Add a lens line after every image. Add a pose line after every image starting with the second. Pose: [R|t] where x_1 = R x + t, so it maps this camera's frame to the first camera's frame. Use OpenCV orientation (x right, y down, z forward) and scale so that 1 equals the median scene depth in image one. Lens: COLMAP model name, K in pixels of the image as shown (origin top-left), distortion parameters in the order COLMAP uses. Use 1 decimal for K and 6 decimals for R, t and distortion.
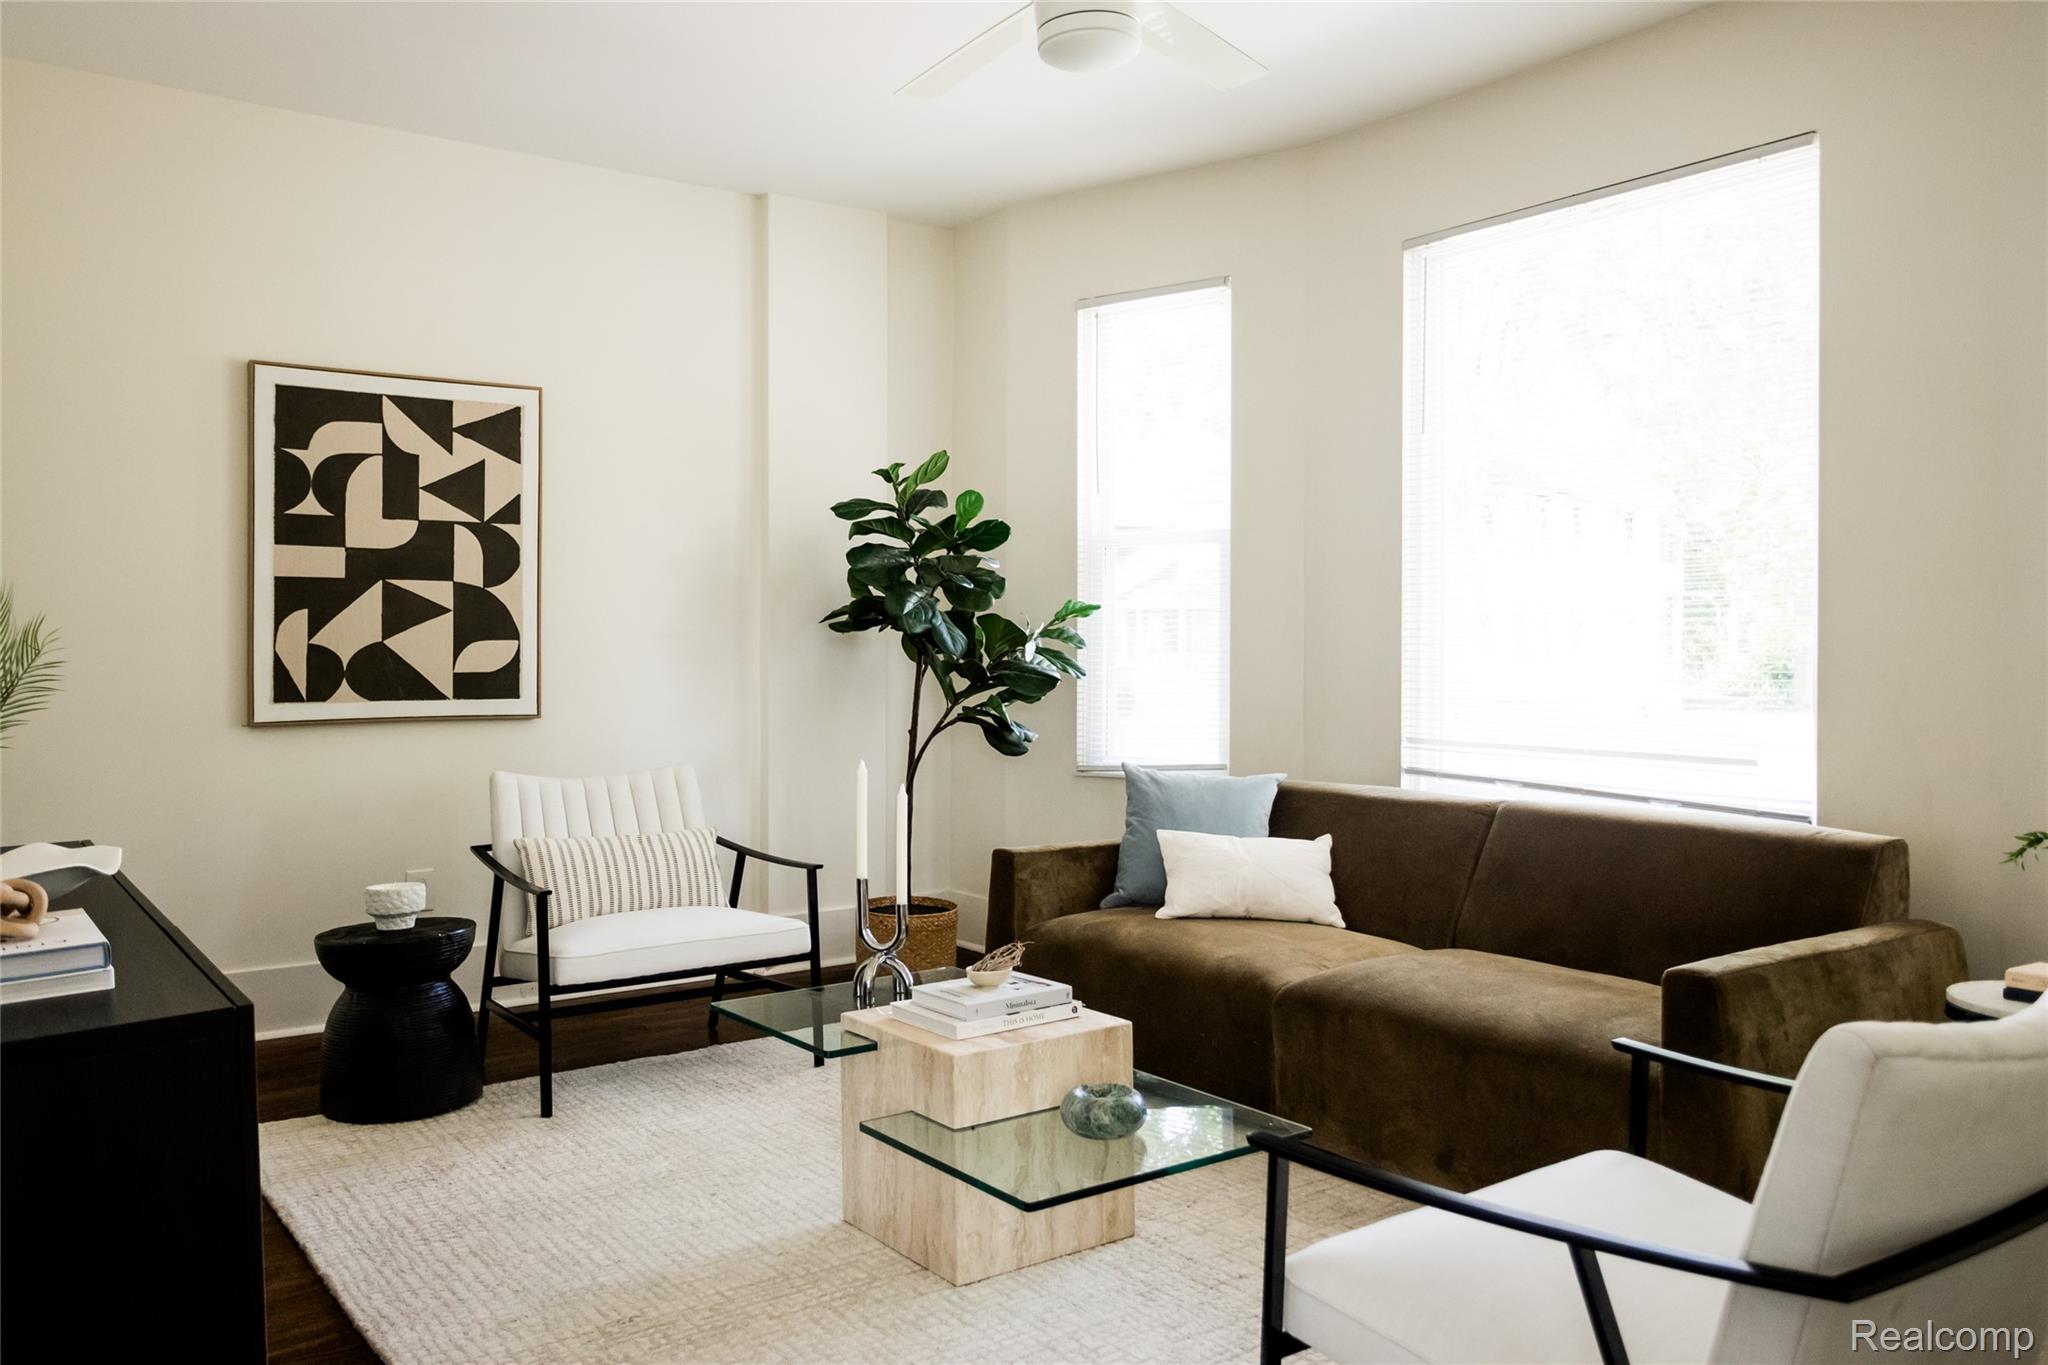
lens RADIAL K [[1578.1, 0, 1022.1], [0, 1578.1, 676.3], [0, 0, 1]] dist [0.004050, -0.000979]
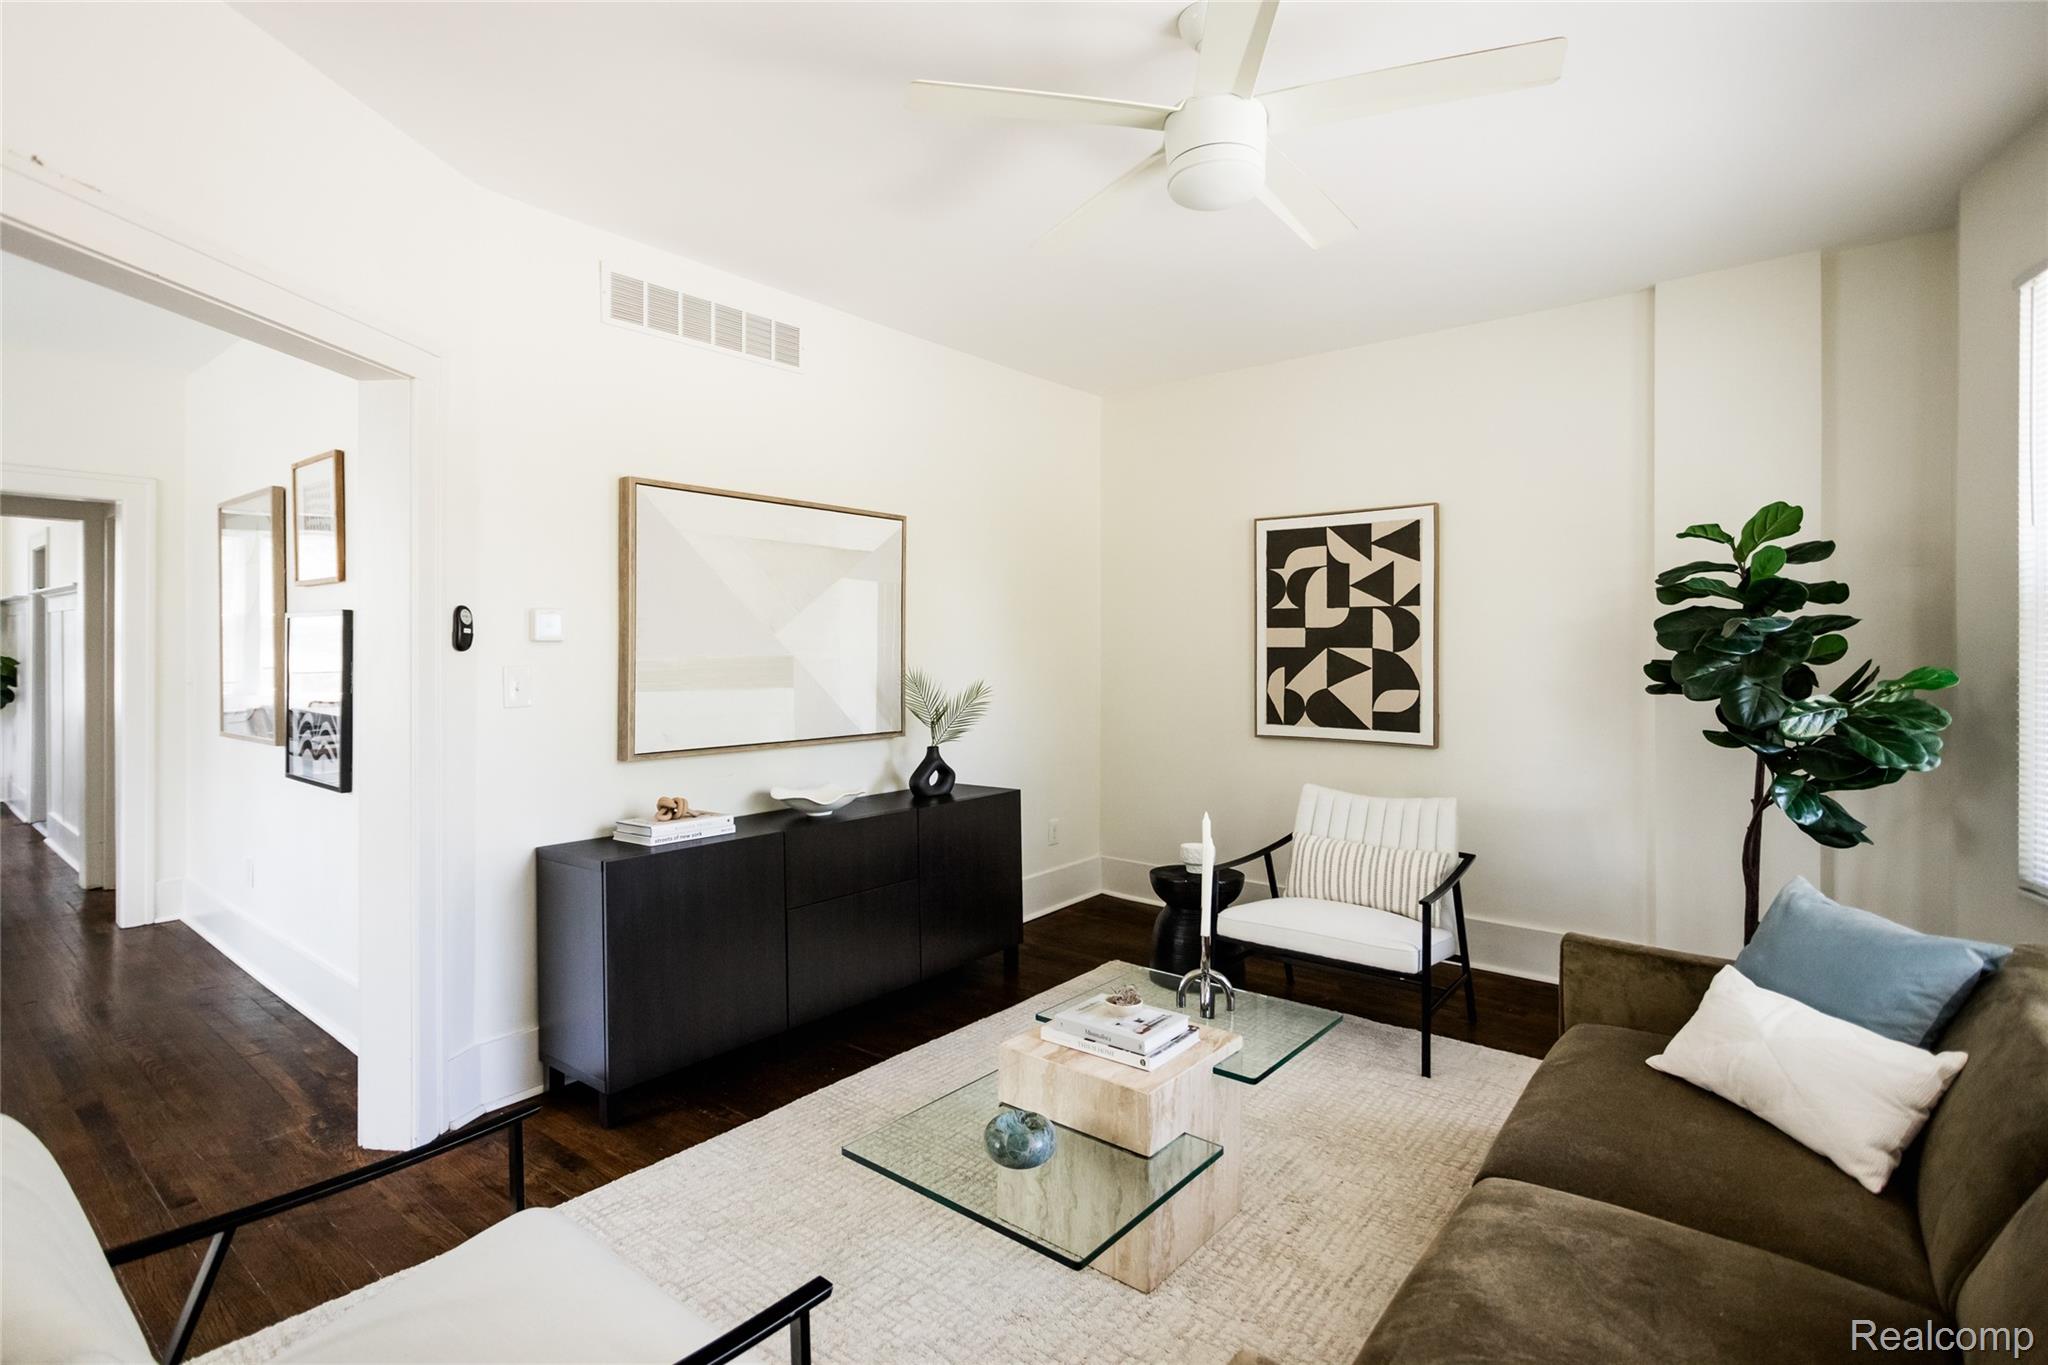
lens RADIAL K [[998.3, 0, 1021.2], [0, 998.3, 663.4], [0, 0, 1]] dist [-0.000978, -0.000023]
pose [[0.255592, 0.017532, -0.966626, 0.448289], [-0.020545, 0.999708, 0.012700, -0.052275], [0.966566, 0.016614, 0.255878, 0.466764]]
